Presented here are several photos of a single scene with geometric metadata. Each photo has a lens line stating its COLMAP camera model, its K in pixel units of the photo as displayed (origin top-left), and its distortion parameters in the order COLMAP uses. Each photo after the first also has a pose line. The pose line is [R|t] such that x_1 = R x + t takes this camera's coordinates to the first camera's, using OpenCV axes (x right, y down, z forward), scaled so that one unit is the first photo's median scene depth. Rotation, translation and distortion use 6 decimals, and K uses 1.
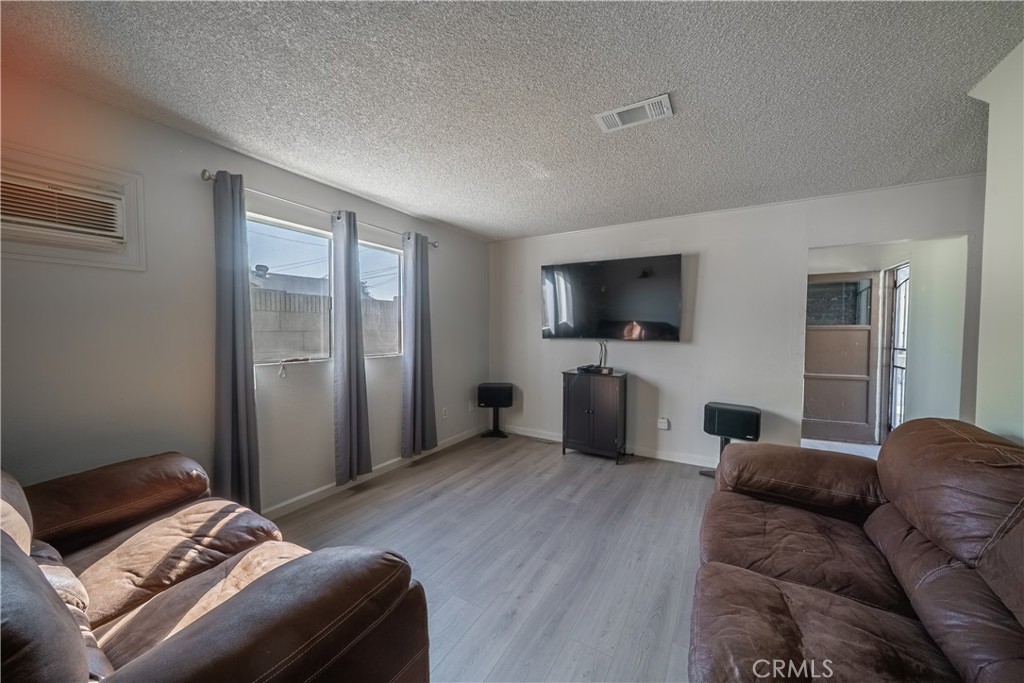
lens RADIAL K [[362.2, 0, 512.9], [0, 362.2, 337.9], [0, 0, 1]] dist [-0.000952, -0.000059]
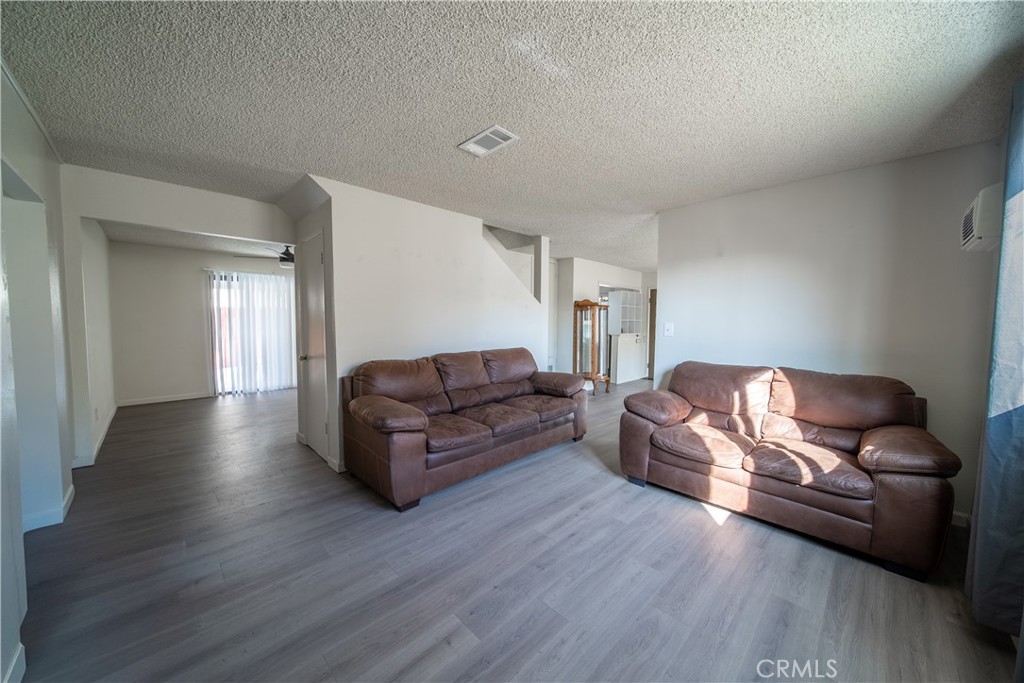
lens RADIAL K [[362.2, 0, 511.3], [0, 362.2, 340.1], [0, 0, 1]] dist [-0.000952, -0.000059]
pose [[-0.965835, -0.026457, 0.257802, -0.057026], [-0.004929, 0.996471, 0.083798, -0.038699], [-0.259109, 0.079664, -0.962557, 1.704721]]
